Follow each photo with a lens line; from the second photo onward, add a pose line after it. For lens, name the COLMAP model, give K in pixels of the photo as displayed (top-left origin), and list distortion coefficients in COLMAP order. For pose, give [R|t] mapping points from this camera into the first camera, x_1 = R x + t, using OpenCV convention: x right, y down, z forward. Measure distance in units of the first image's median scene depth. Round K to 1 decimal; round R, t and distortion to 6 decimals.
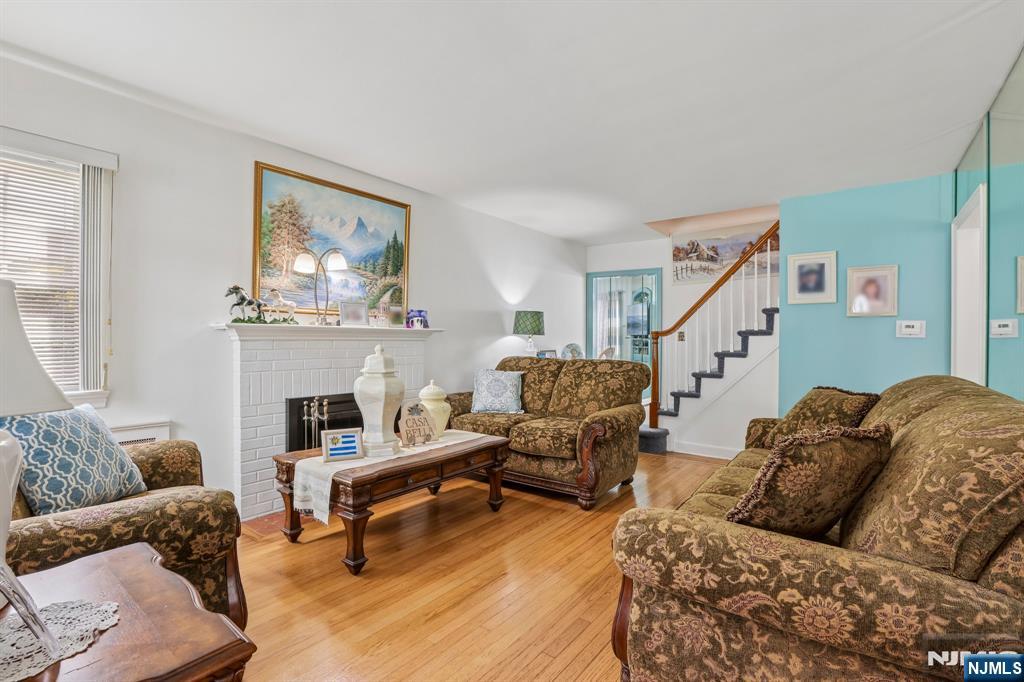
lens RADIAL K [[476.2, 0, 512.1], [0, 476.2, 359.7], [0, 0, 1]] dist [-0.075283, 0.033697]
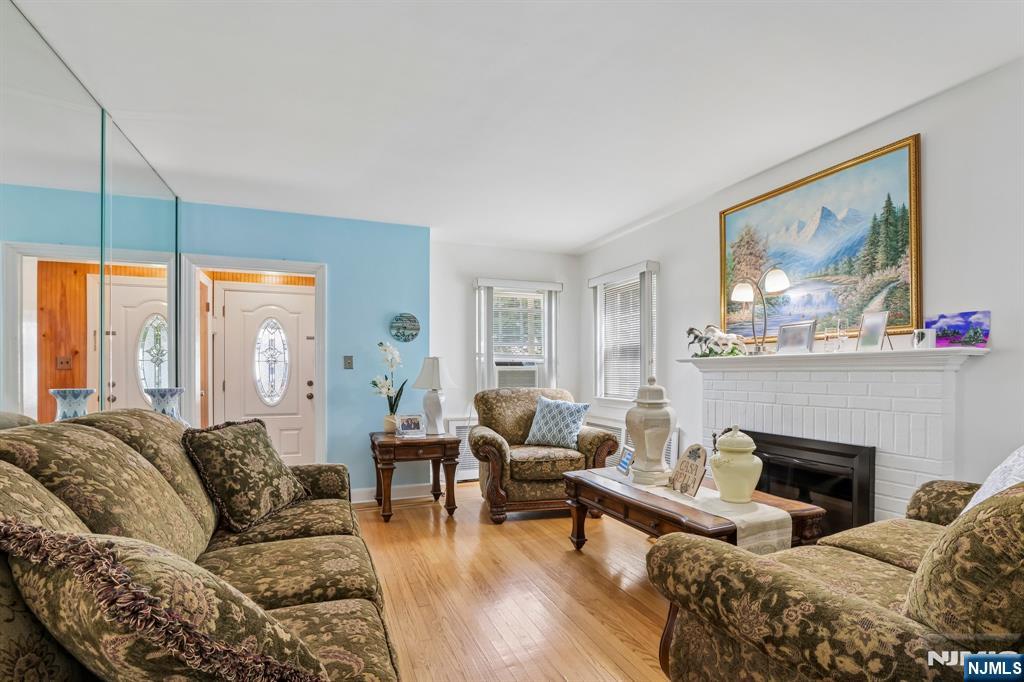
lens RADIAL K [[476.2, 0, 512.1], [0, 476.2, 359.7], [0, 0, 1]] dist [-0.075283, 0.033697]
pose [[-0.518912, -0.004165, -0.854817, 0.561144], [-0.012007, 0.999925, 0.002417, -0.055137], [0.854743, 0.011519, -0.518923, 0.959533]]
